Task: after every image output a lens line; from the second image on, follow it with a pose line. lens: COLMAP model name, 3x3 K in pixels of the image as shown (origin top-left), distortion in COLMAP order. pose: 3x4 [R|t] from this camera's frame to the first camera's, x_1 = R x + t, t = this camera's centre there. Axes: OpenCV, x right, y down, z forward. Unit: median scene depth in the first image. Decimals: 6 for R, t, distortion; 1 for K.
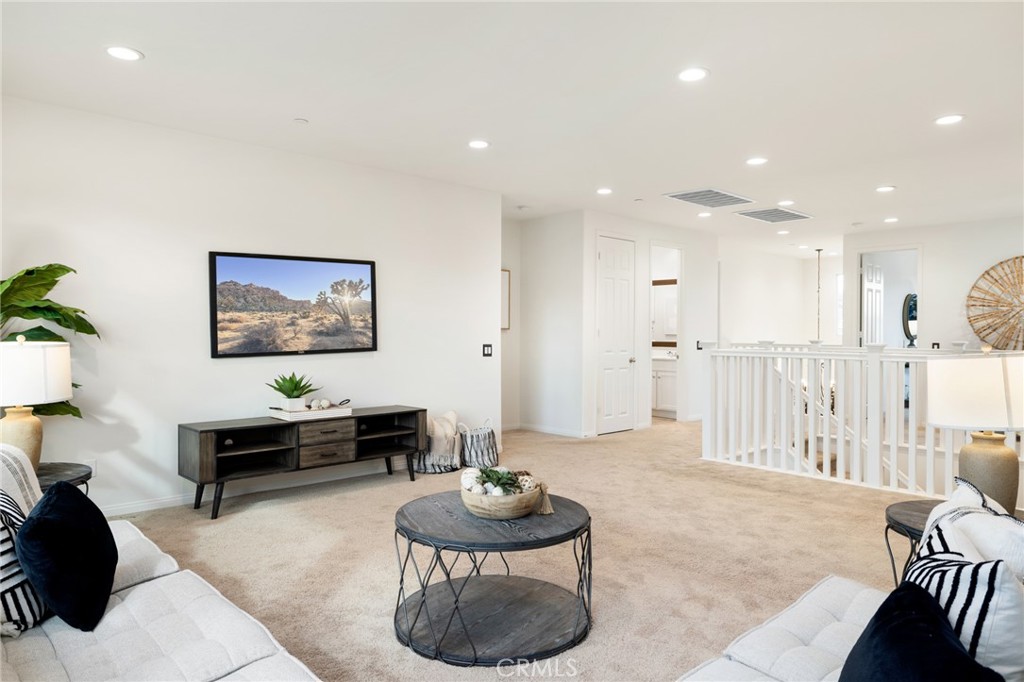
lens RADIAL K [[644.5, 0, 512.4], [0, 644.5, 341.7], [0, 0, 1]] dist [0.007350, 0.002037]
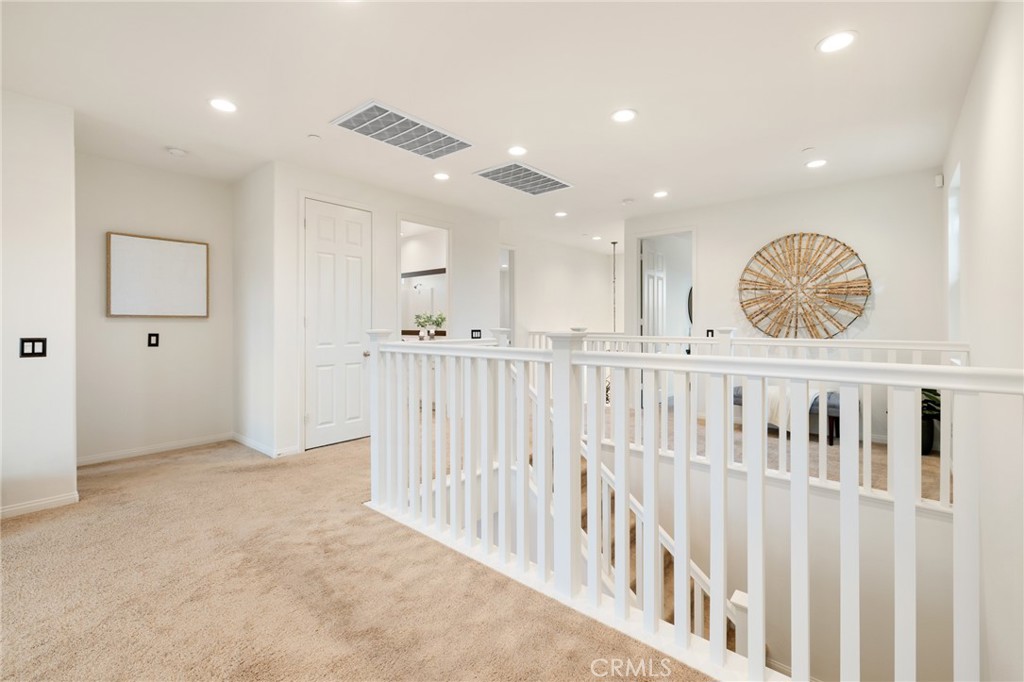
lens RADIAL K [[444.9, 0, 511.1], [0, 444.9, 334.8], [0, 0, 1]] dist [0.002009, 0.000915]
pose [[0.993108, -0.009871, 0.116784, 0.304660], [0.008957, 0.999925, 0.008347, 0.001330], [-0.116858, -0.007244, 0.993122, 0.406928]]
